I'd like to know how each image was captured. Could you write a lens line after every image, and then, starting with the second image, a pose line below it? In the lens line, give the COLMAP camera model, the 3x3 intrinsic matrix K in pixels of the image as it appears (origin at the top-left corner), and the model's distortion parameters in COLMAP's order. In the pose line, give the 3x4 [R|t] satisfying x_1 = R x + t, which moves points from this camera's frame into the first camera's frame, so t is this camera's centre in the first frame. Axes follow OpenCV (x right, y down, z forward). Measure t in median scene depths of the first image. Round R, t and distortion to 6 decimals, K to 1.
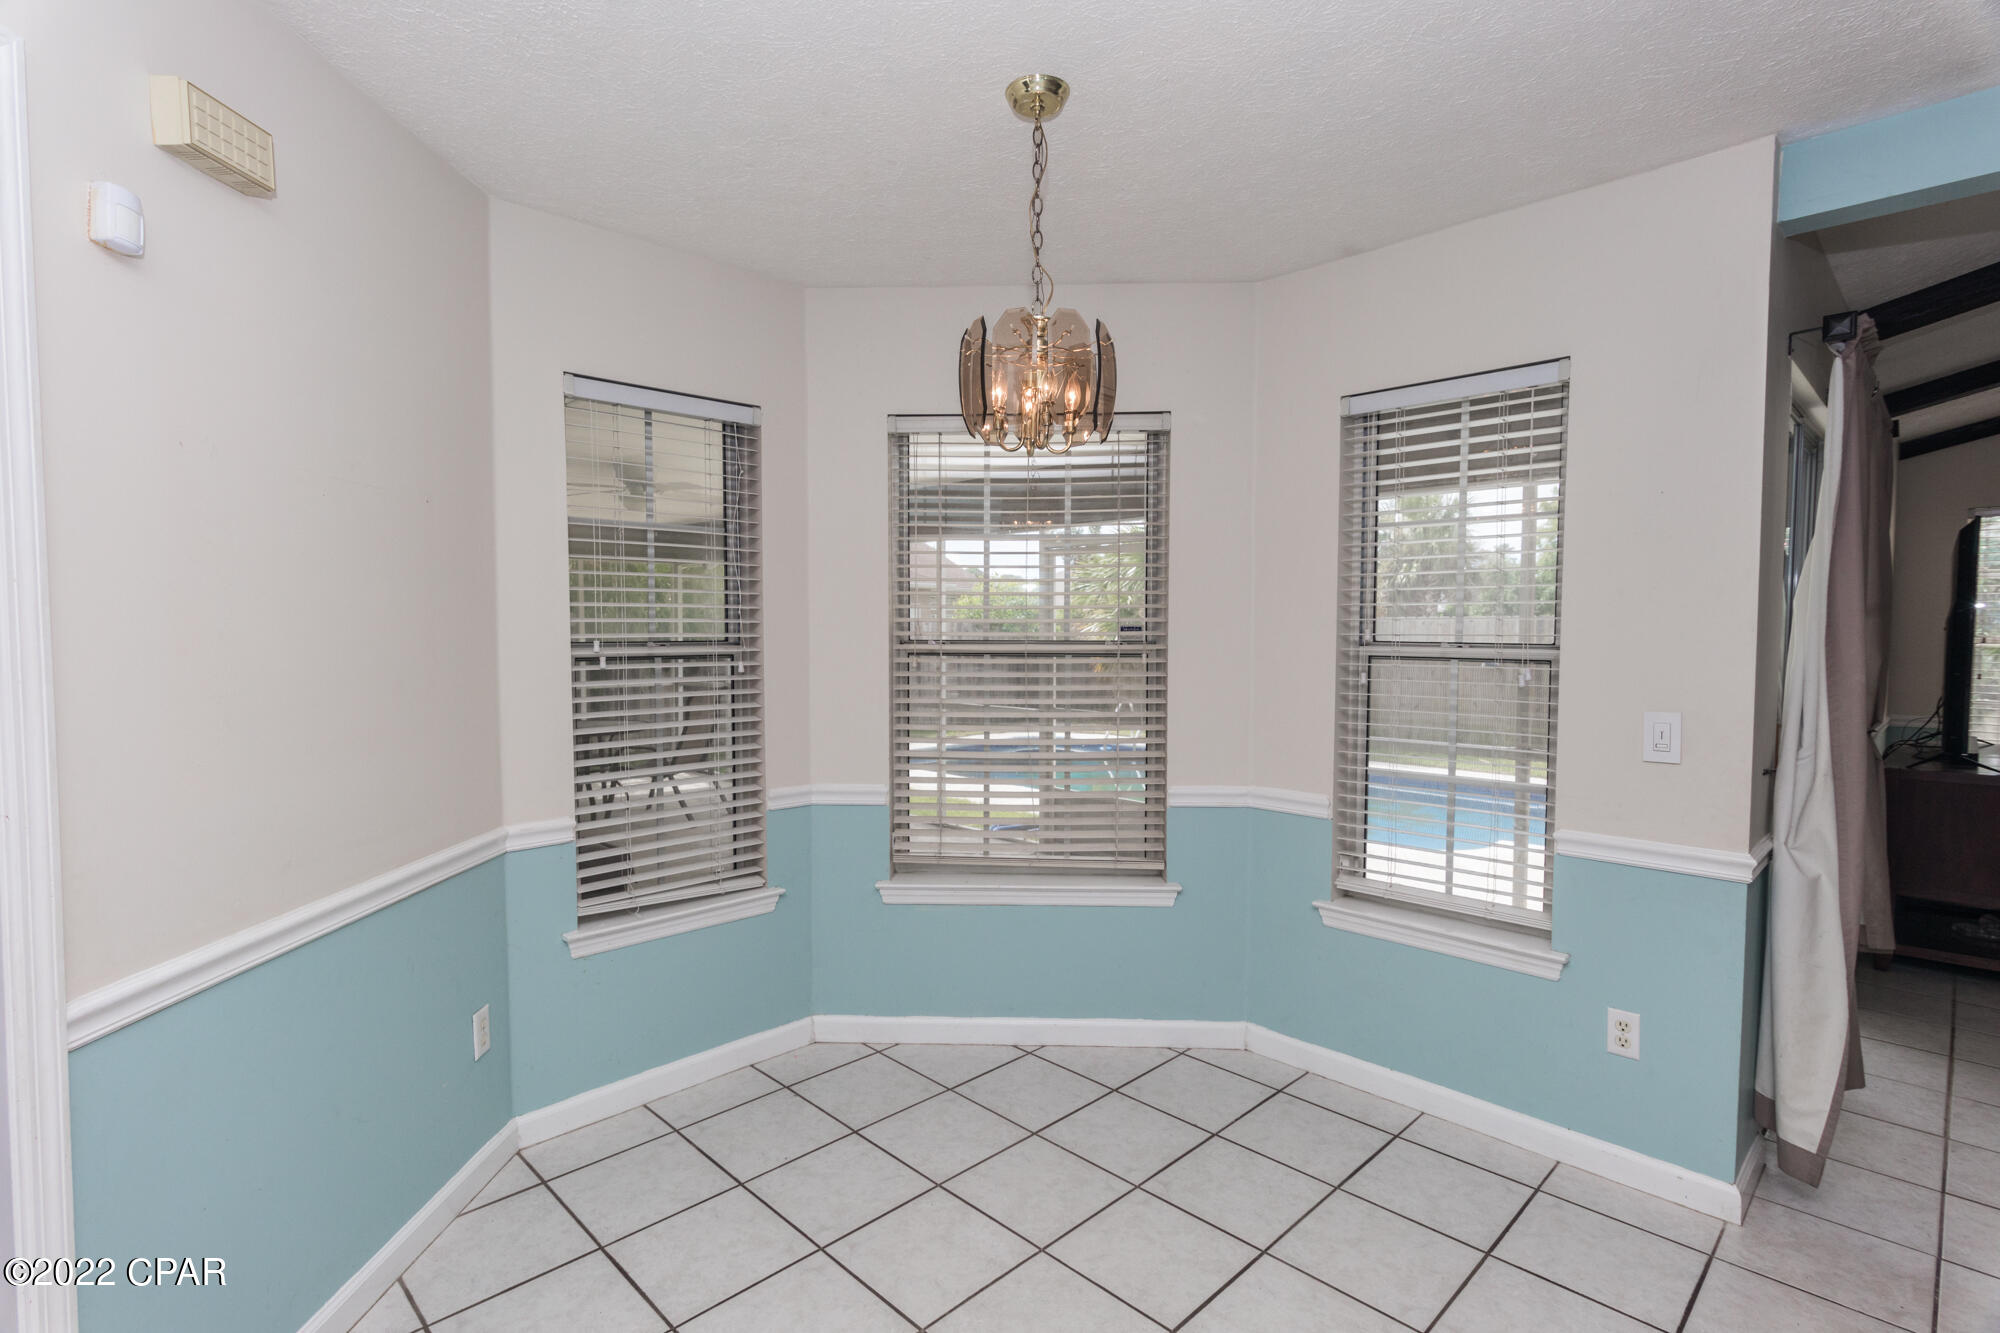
lens RADIAL K [[962.7, 0, 991.0], [0, 962.7, 667.5], [0, 0, 1]] dist [0.000997, 0.000379]
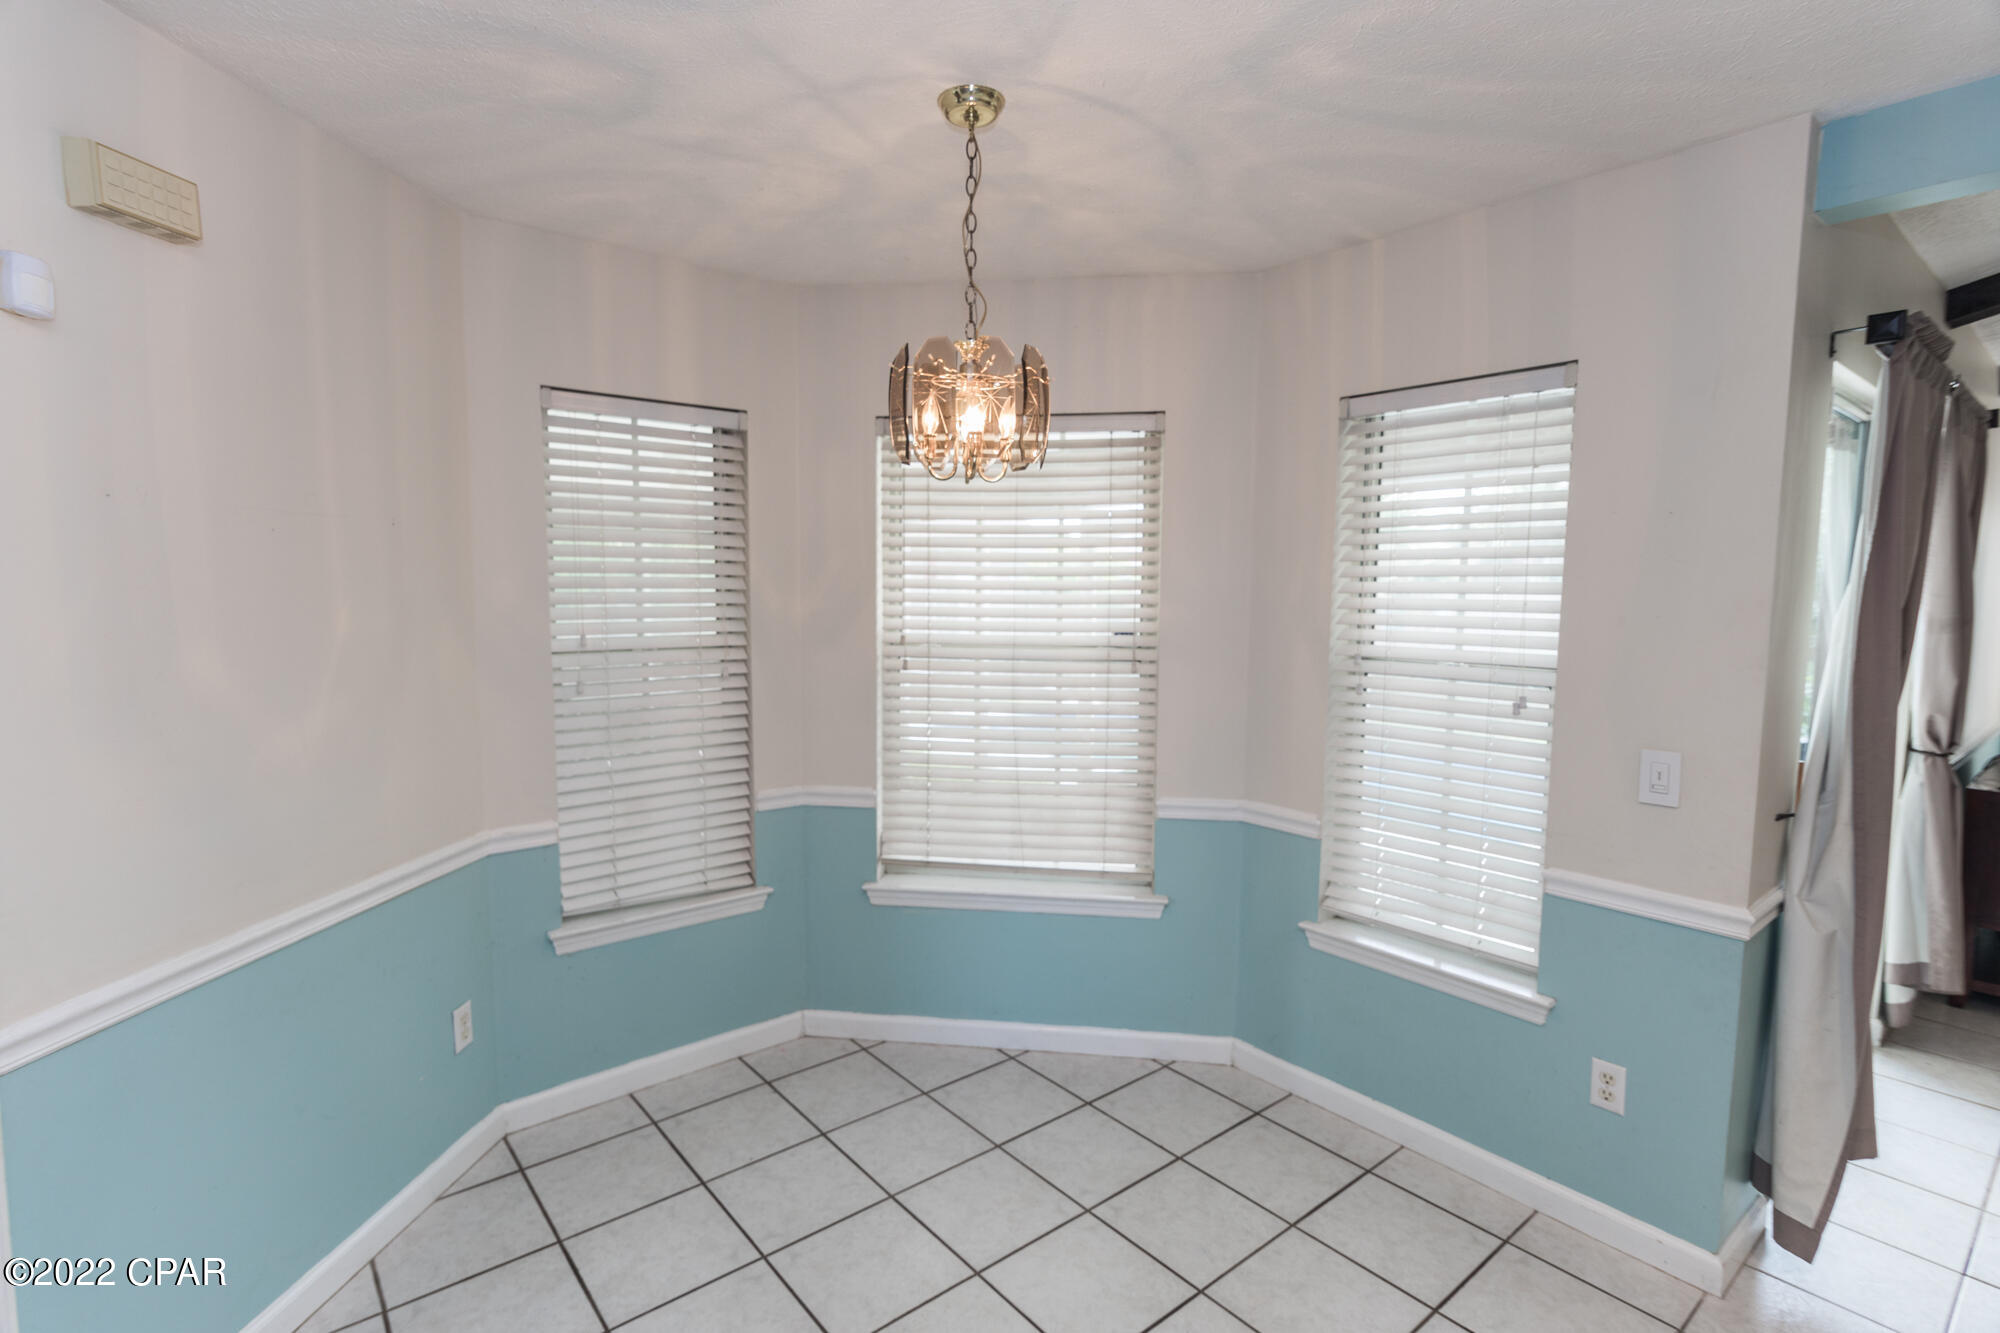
lens RADIAL K [[959.6, 0, 992.3], [0, 959.6, 668.1], [0, 0, 1]] dist [0.002476, -0.000575]
pose [[0.995929, 0.015043, -0.088875, 0.132249], [-0.010994, 0.998887, 0.045872, -0.066484], [0.089466, -0.044708, 0.994986, 0.026229]]
